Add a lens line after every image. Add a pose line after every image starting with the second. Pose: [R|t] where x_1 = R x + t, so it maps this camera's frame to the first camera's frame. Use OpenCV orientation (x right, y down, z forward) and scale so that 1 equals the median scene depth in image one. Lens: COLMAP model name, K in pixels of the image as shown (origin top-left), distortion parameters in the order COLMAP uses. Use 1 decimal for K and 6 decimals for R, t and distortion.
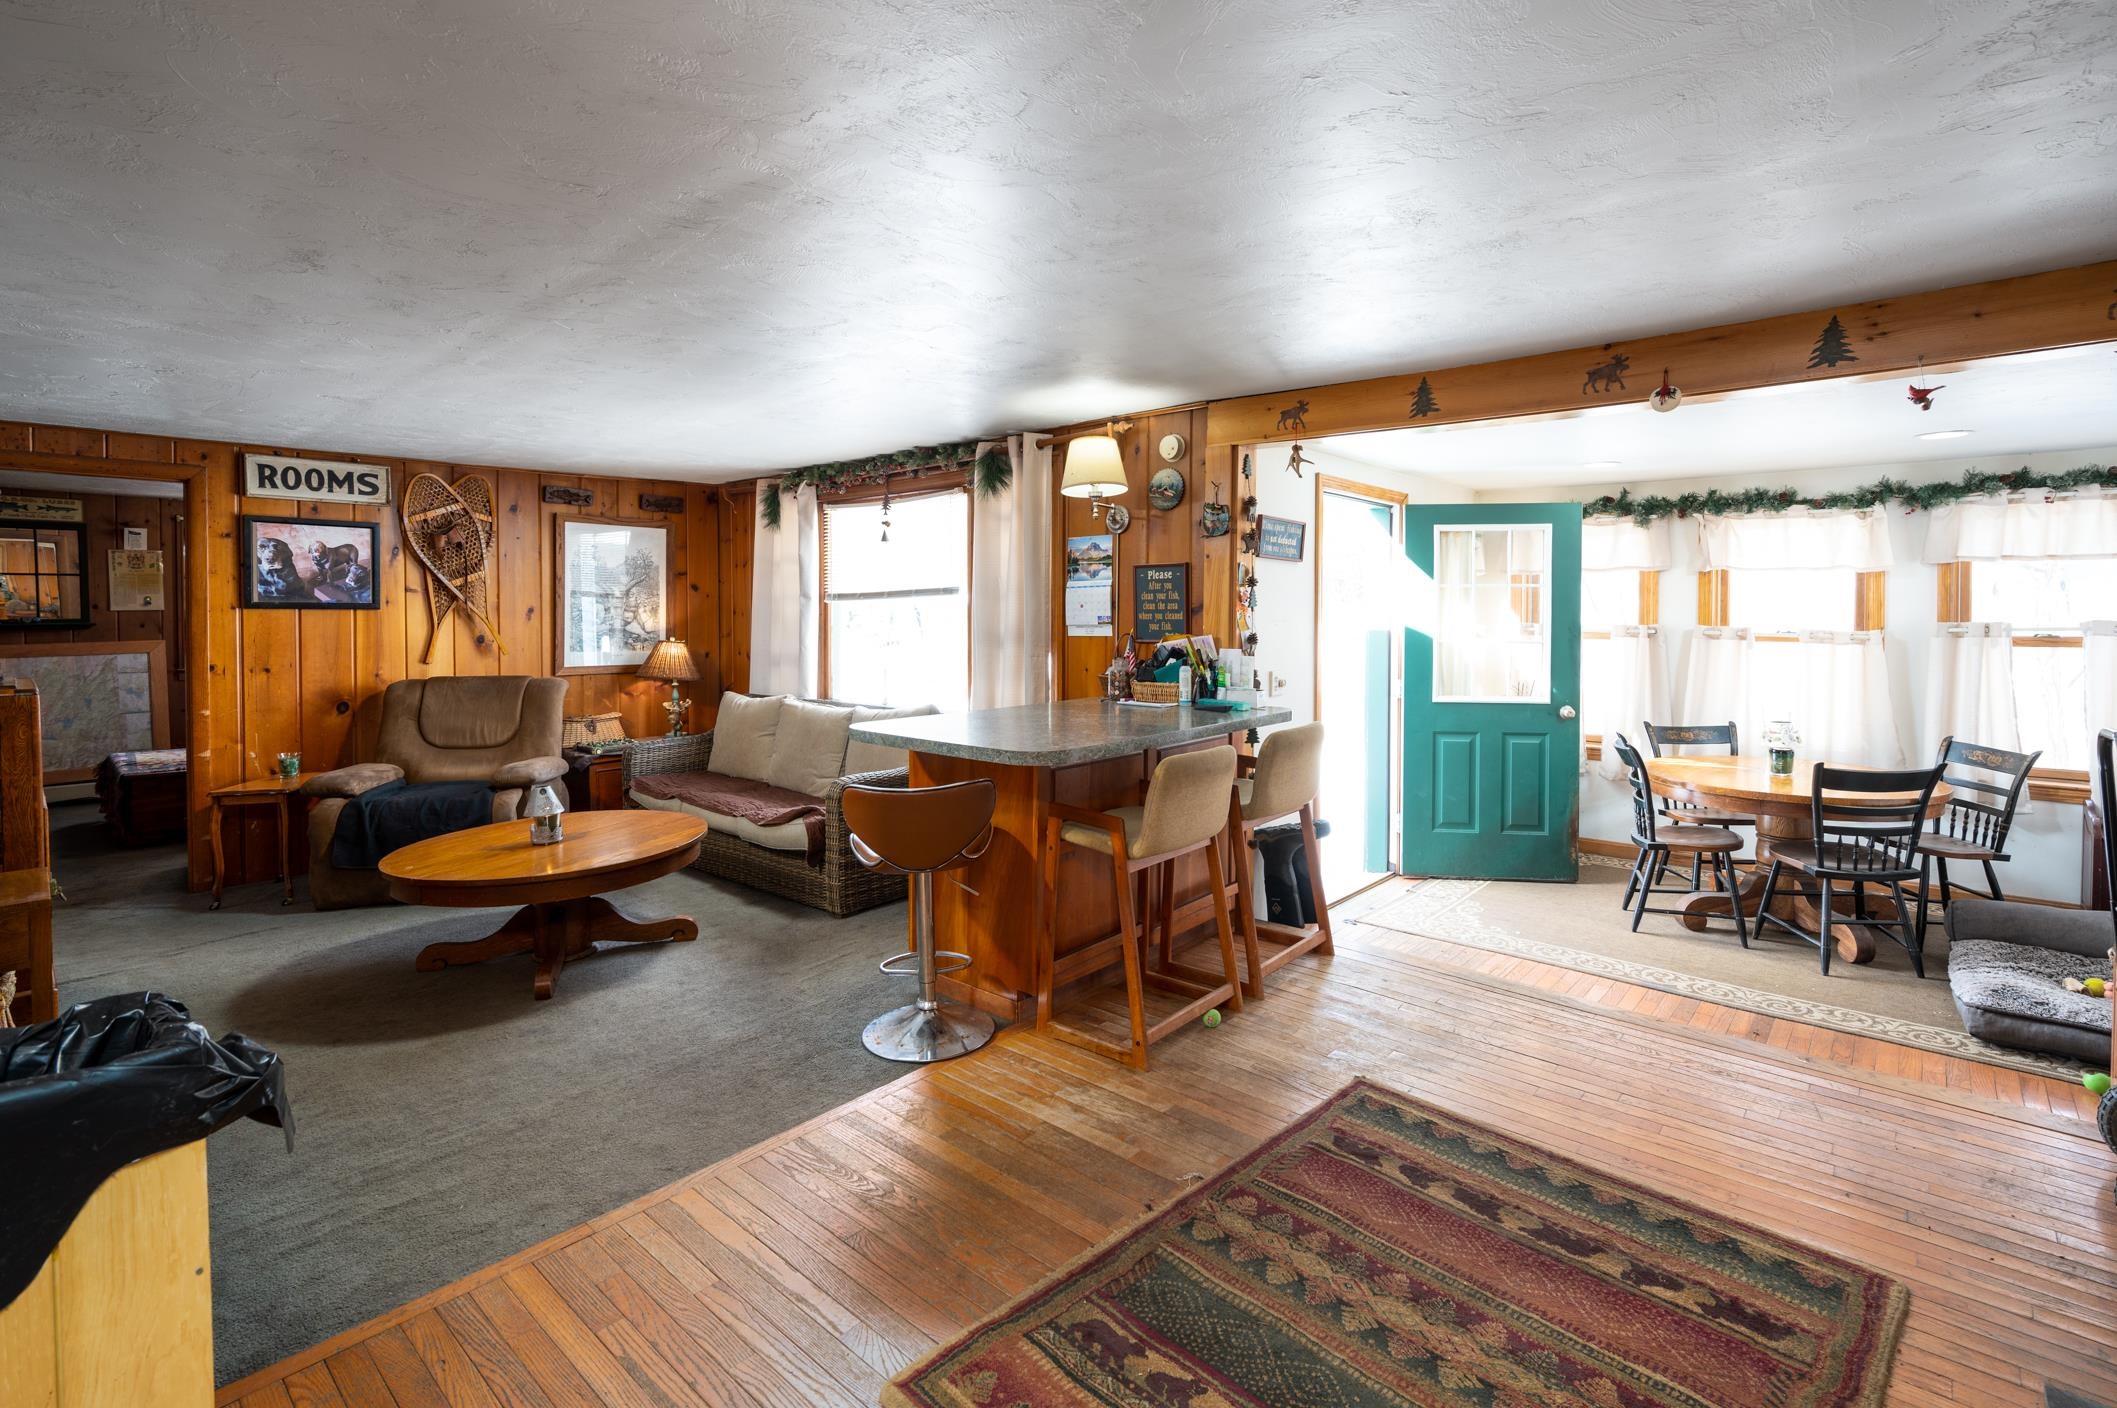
lens RADIAL K [[968.1, 0, 1070.7], [0, 968.1, 637.5], [0, 0, 1]] dist [0.000781, 0.000550]
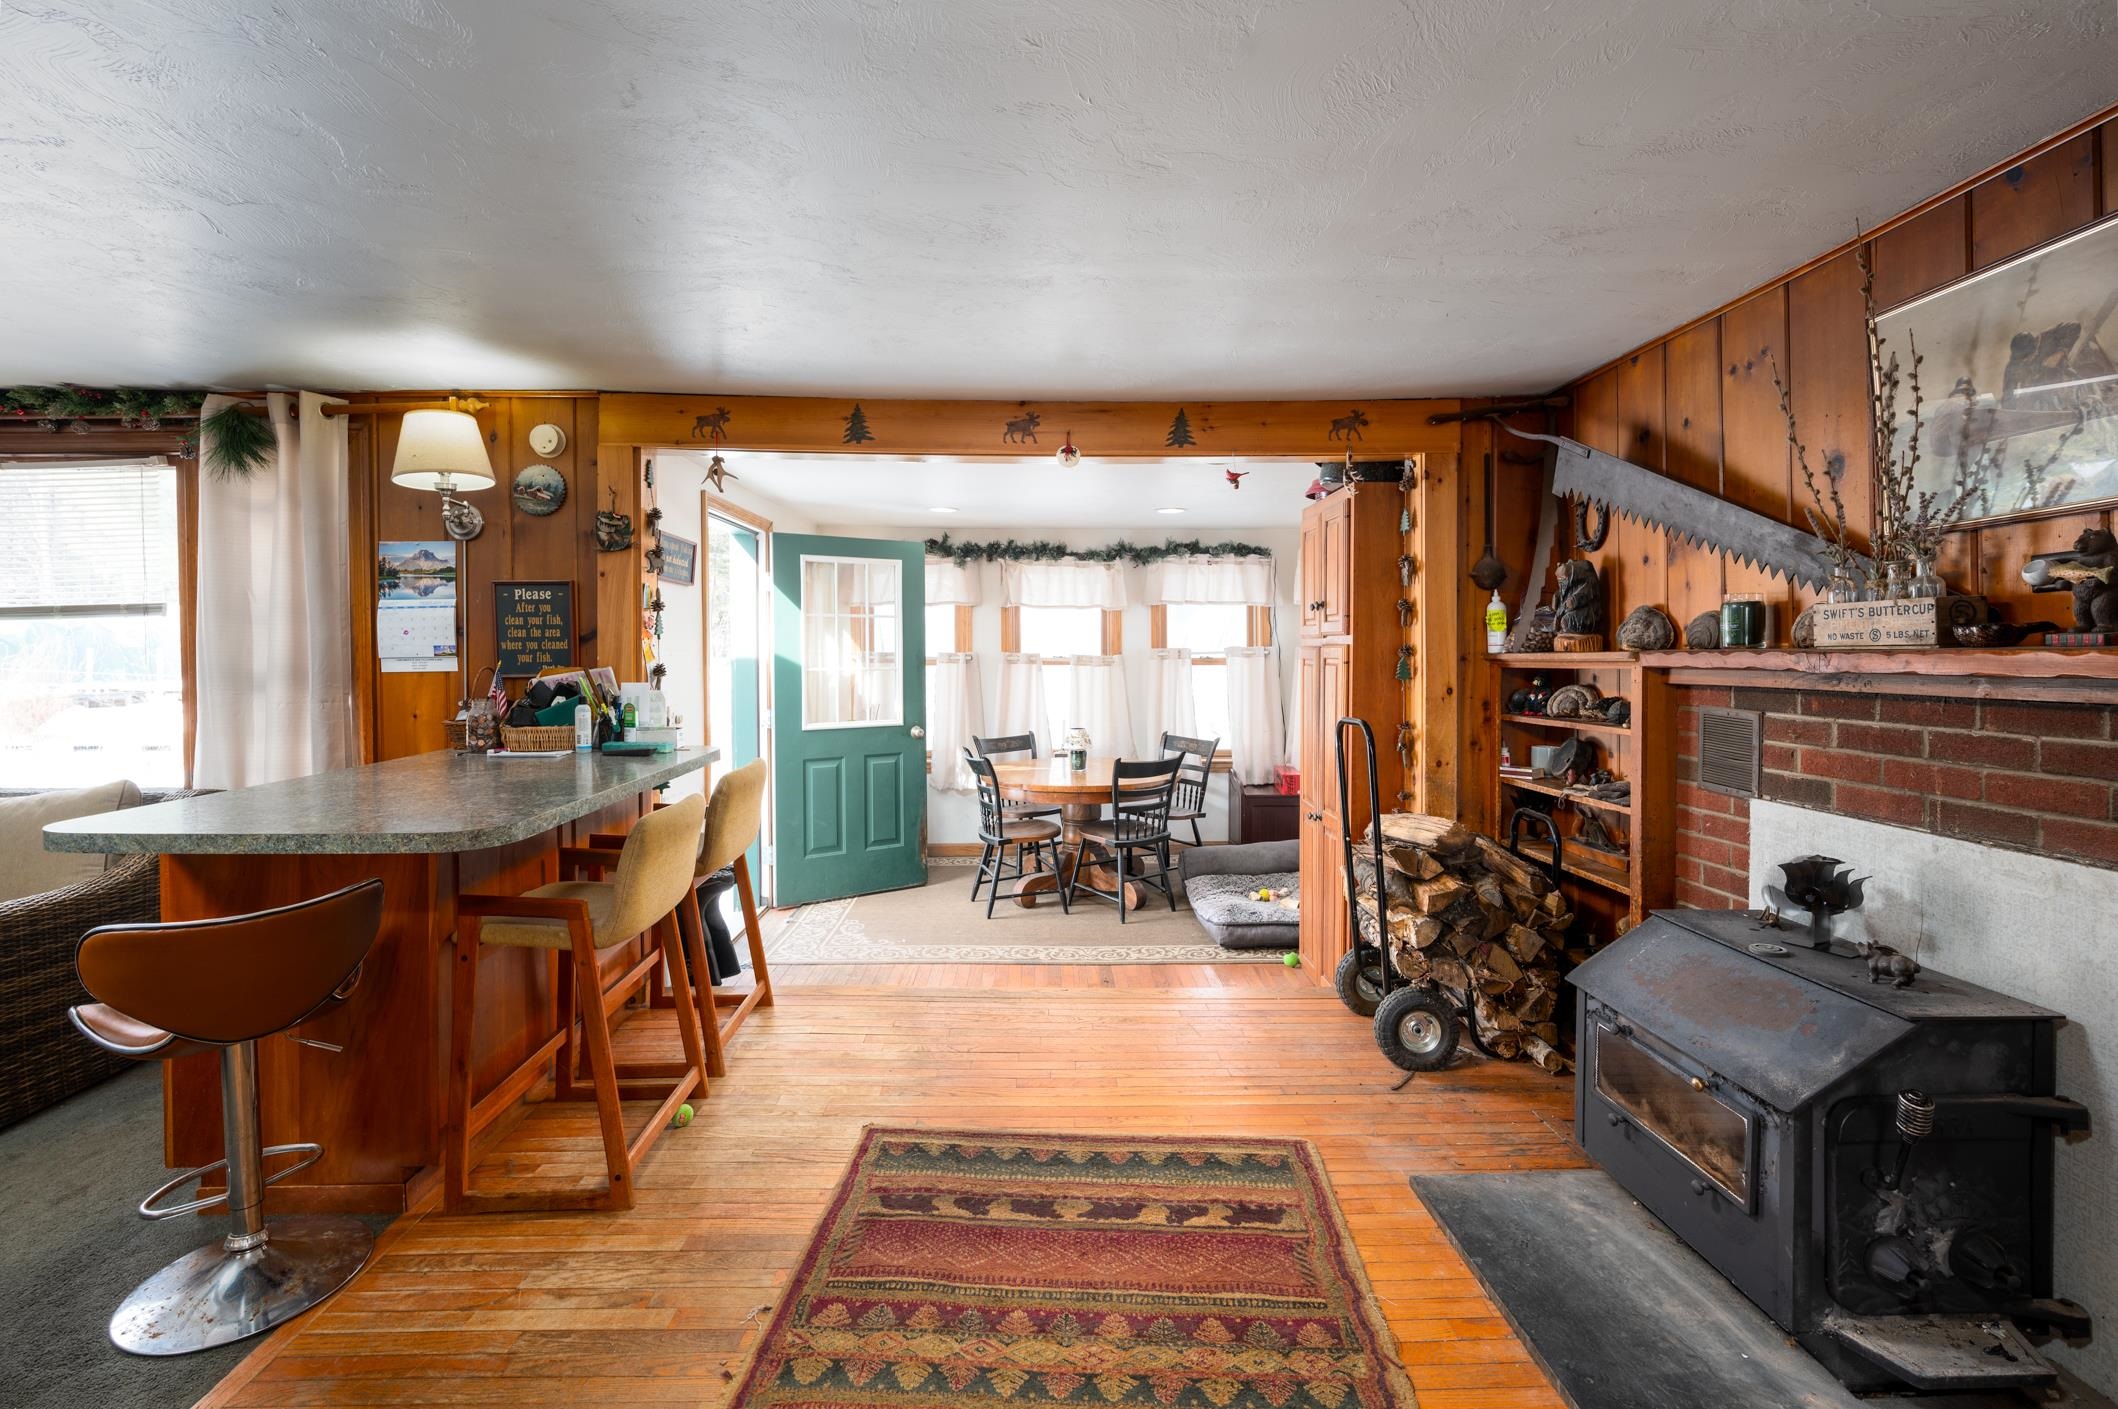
lens RADIAL K [[951.9, 0, 1058.0], [0, 951.9, 666.3], [0, 0, 1]] dist [0.000270, 0.000176]
pose [[0.745684, -0.017476, 0.666070, -0.119138], [0.019267, 0.999804, 0.004663, 0.000496], [-0.666021, 0.009356, 0.745874, 0.114034]]
